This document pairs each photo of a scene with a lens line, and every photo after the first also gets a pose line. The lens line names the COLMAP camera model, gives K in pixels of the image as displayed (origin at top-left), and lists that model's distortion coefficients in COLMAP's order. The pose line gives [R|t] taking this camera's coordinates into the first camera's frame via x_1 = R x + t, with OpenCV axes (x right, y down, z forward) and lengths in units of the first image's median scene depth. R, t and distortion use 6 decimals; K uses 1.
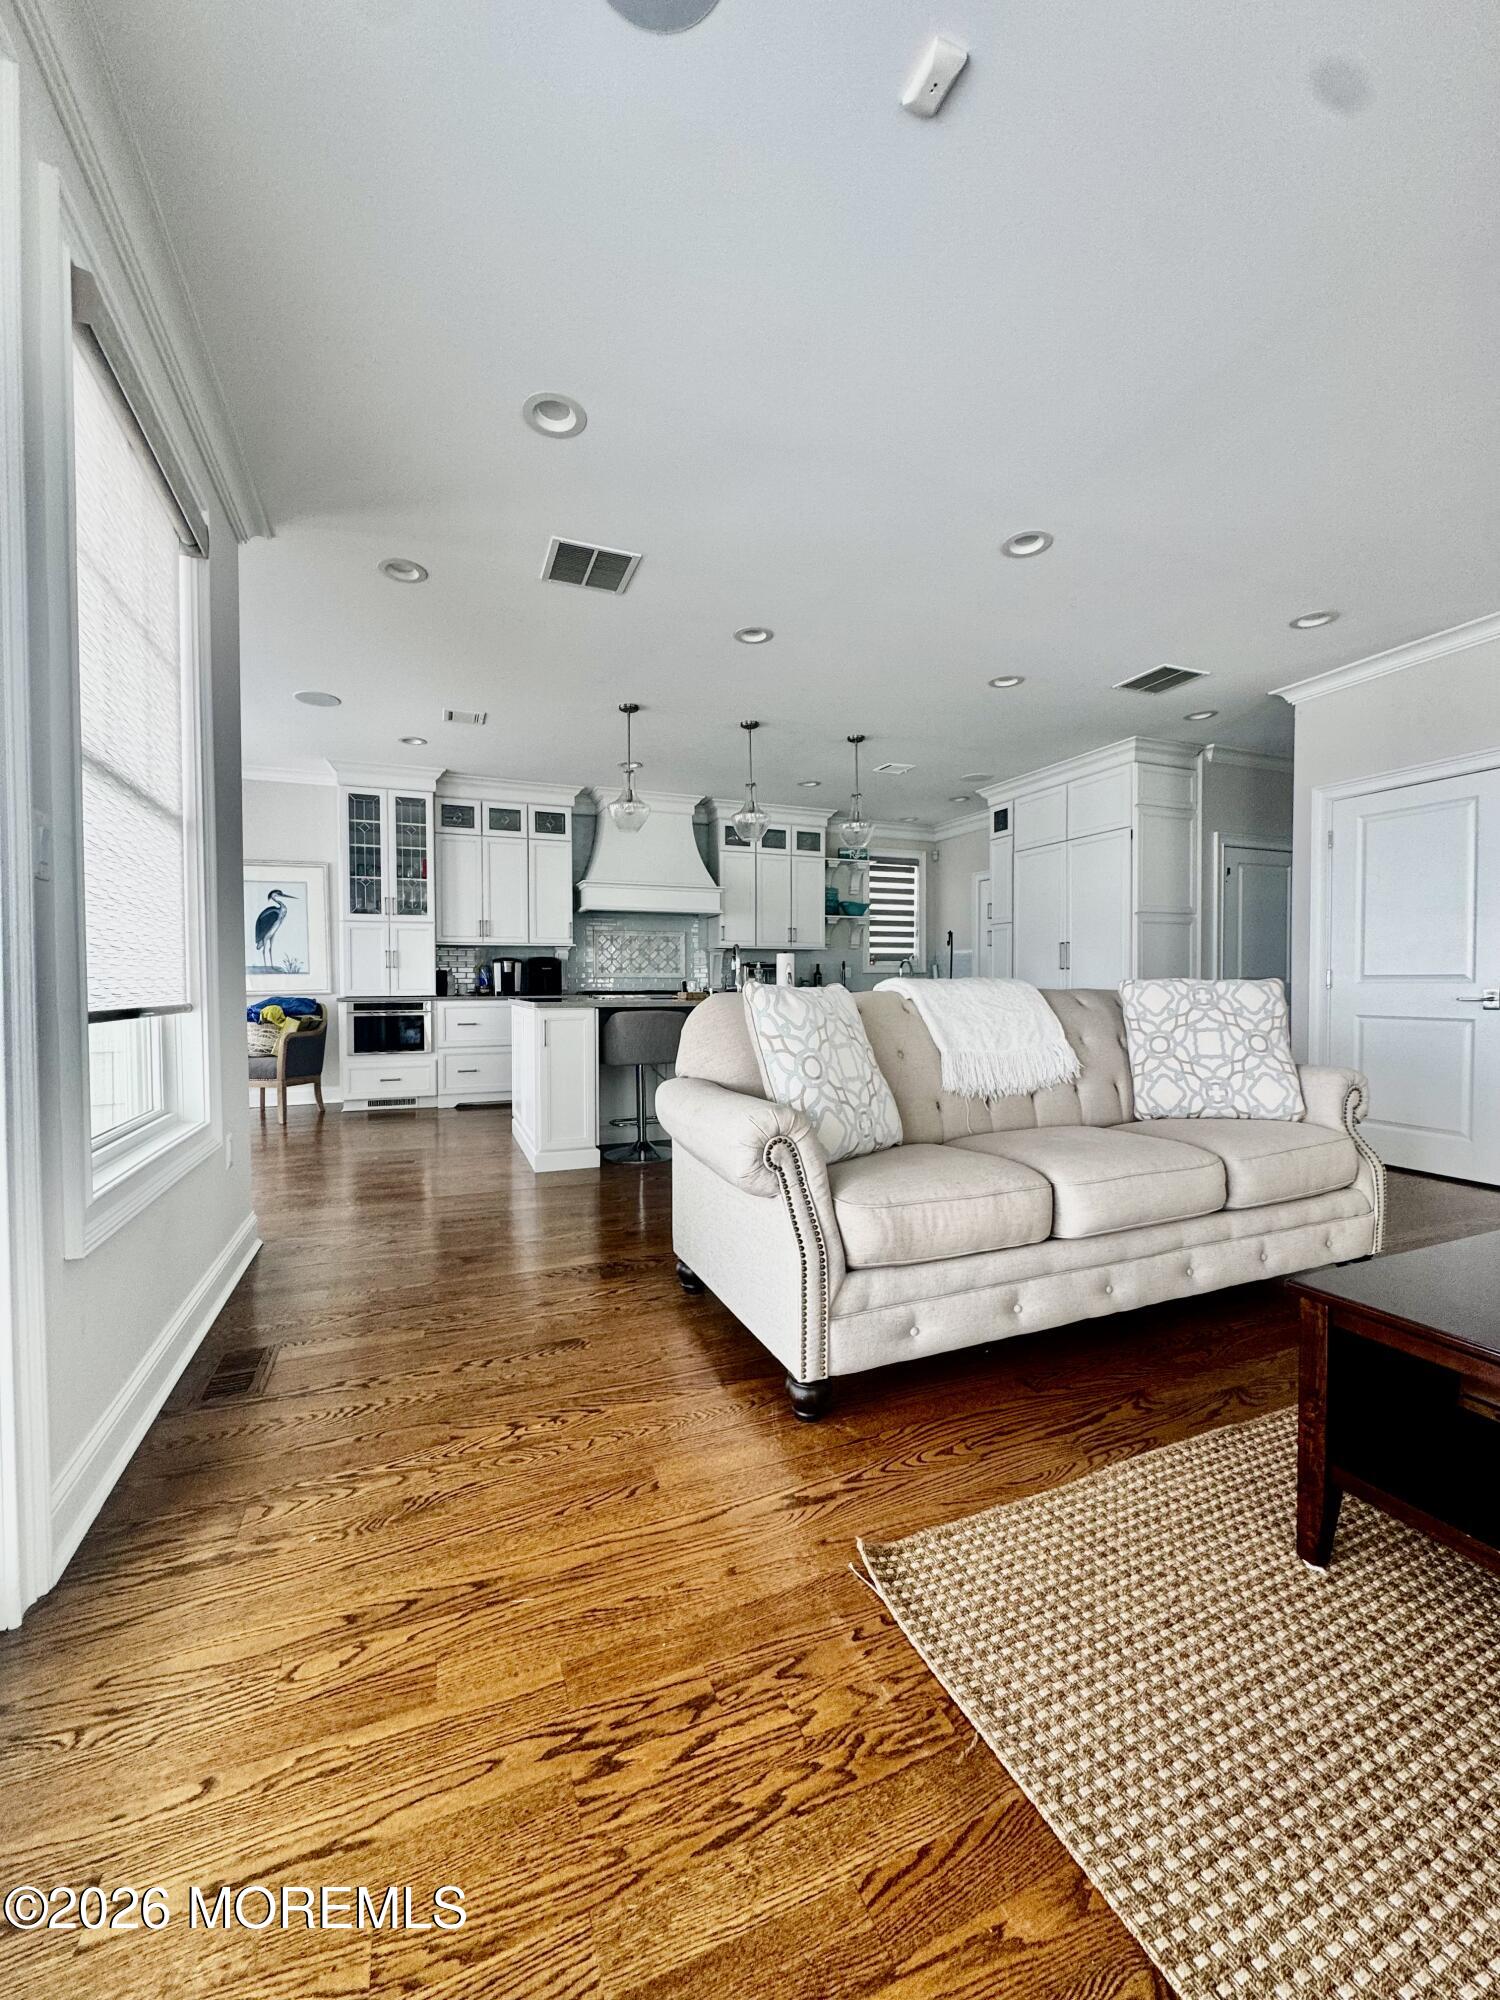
lens RADIAL K [[795.7, 0, 752.2], [0, 795.7, 999.6], [0, 0, 1]] dist [-0.000557, 0.000043]
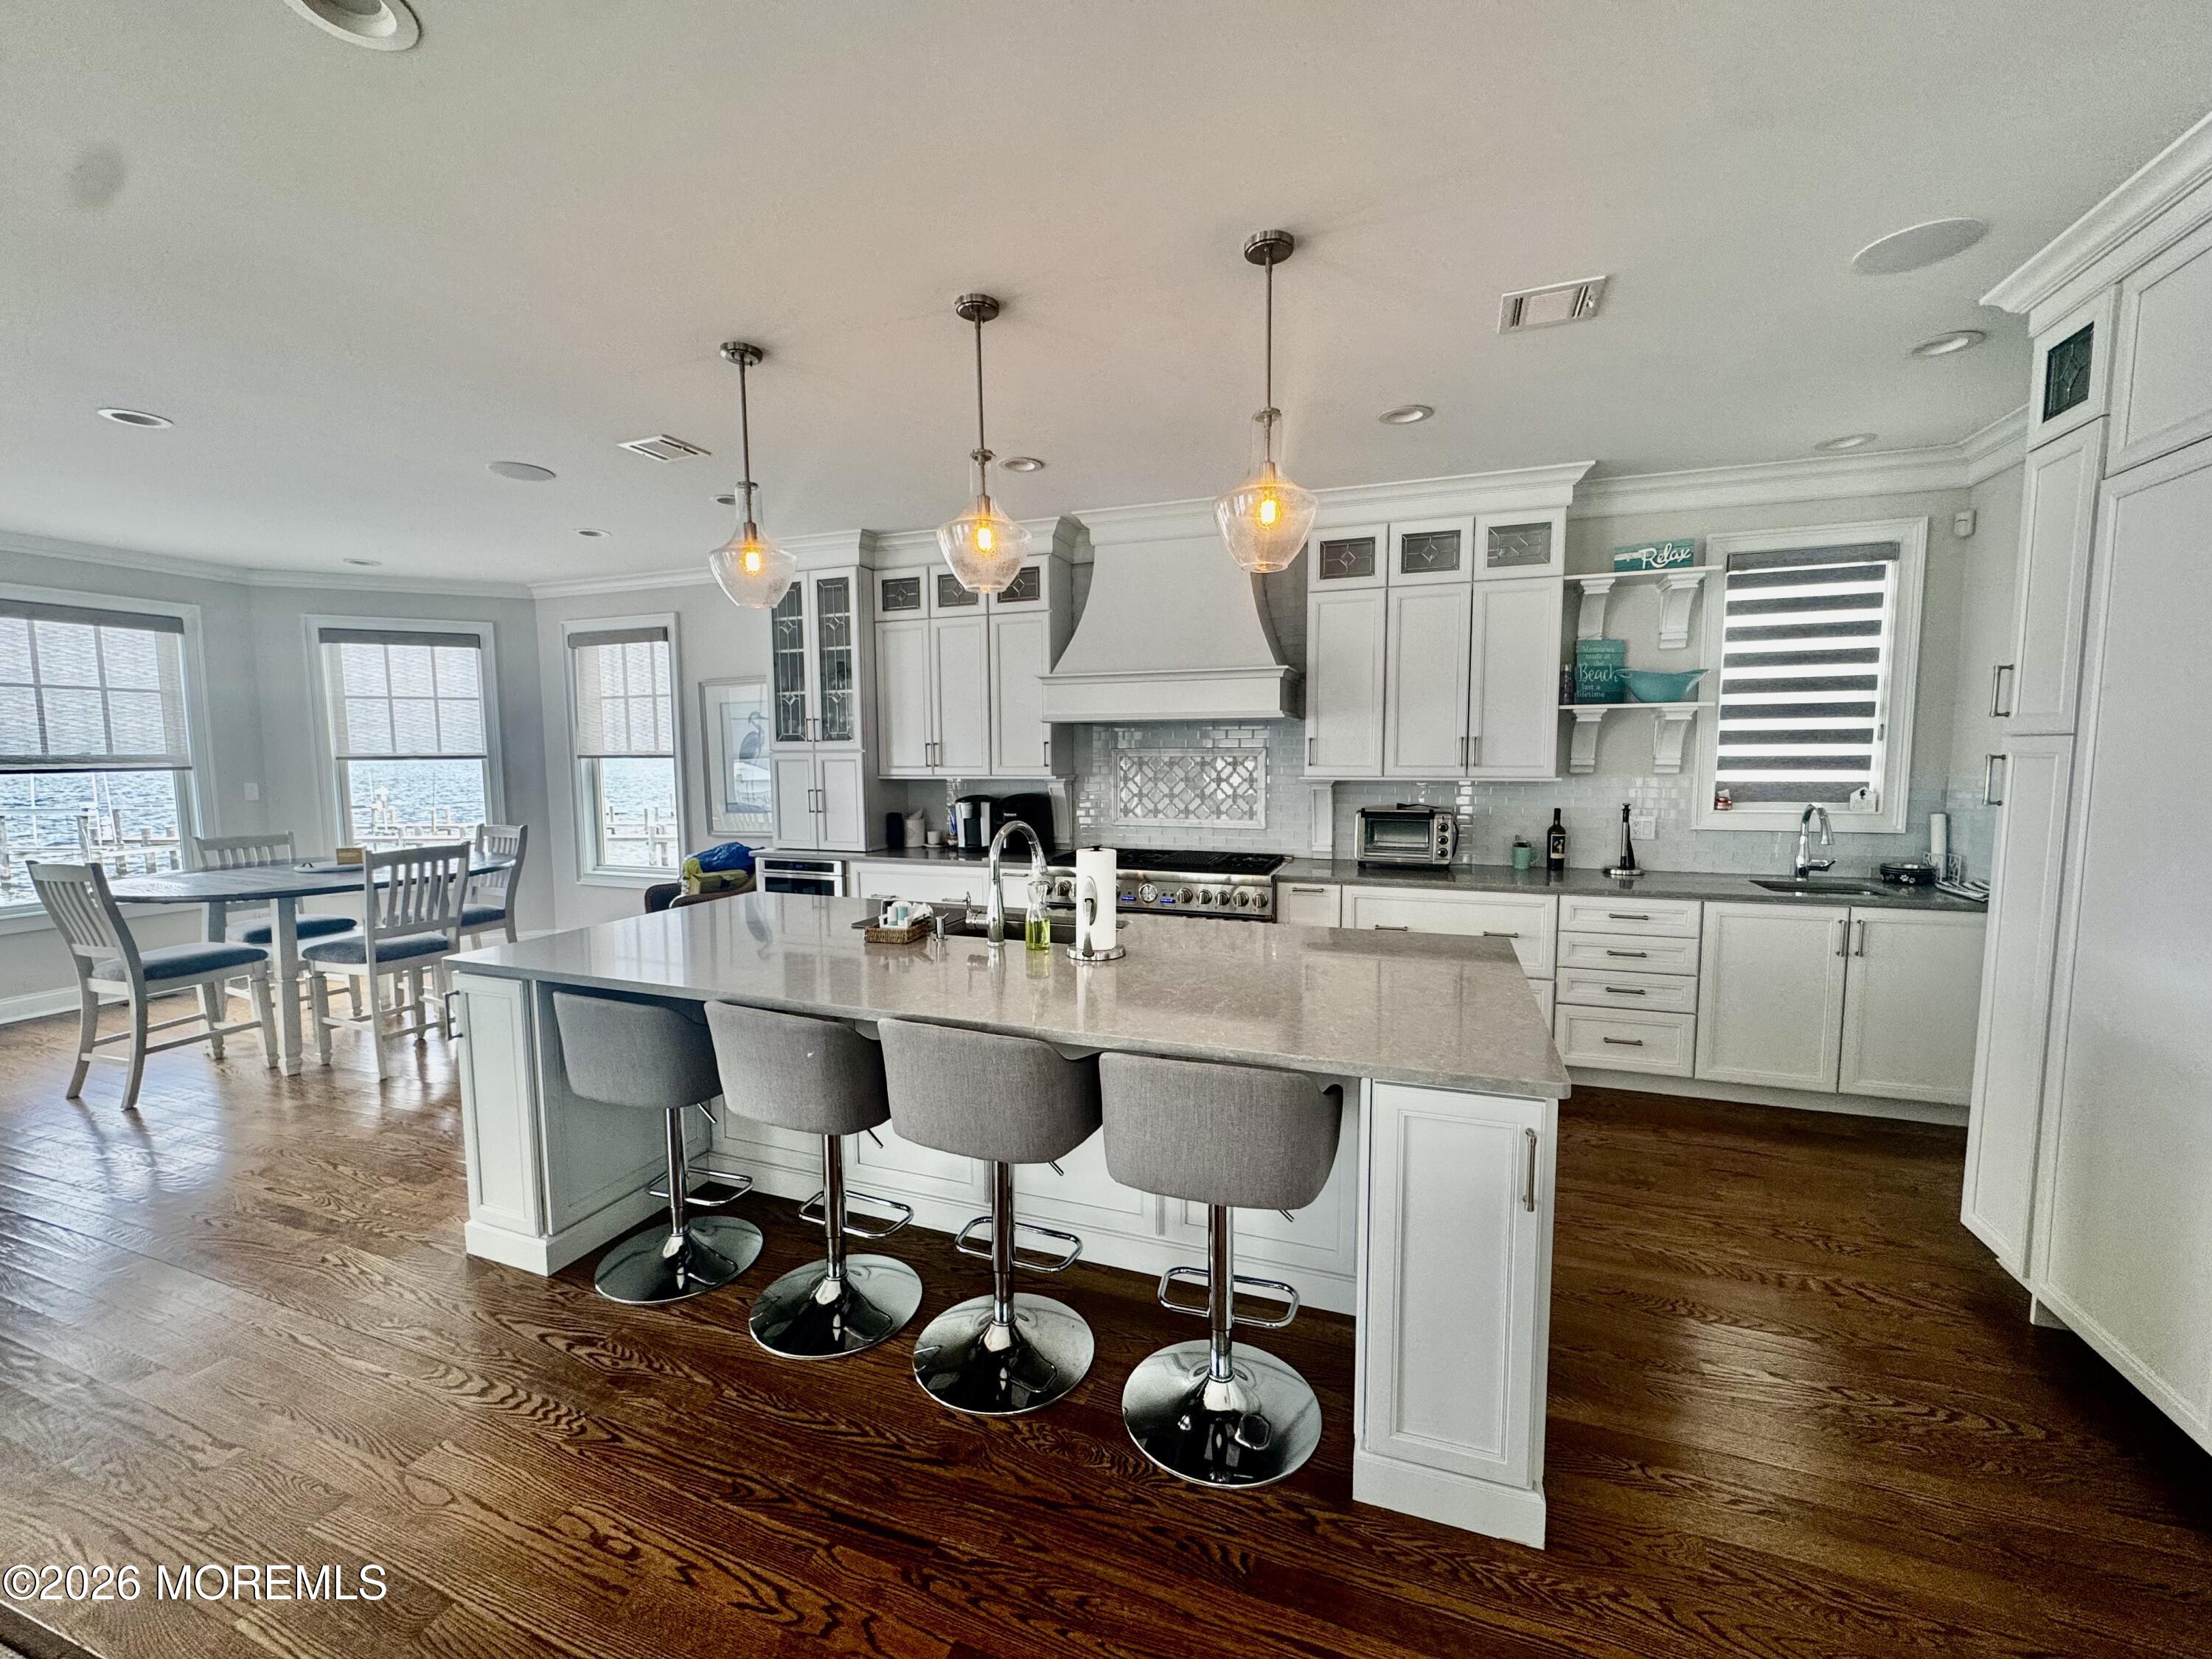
lens RADIAL K [[880.1, 0, 1111.4], [0, 880.1, 827.2], [0, 0, 1]] dist [-0.000557, 0.000043]
pose [[0.731598, 0.058623, -0.679211, 0.261969], [-0.010640, 0.997156, 0.074605, -0.075573], [0.681653, -0.047354, 0.730142, 0.483883]]
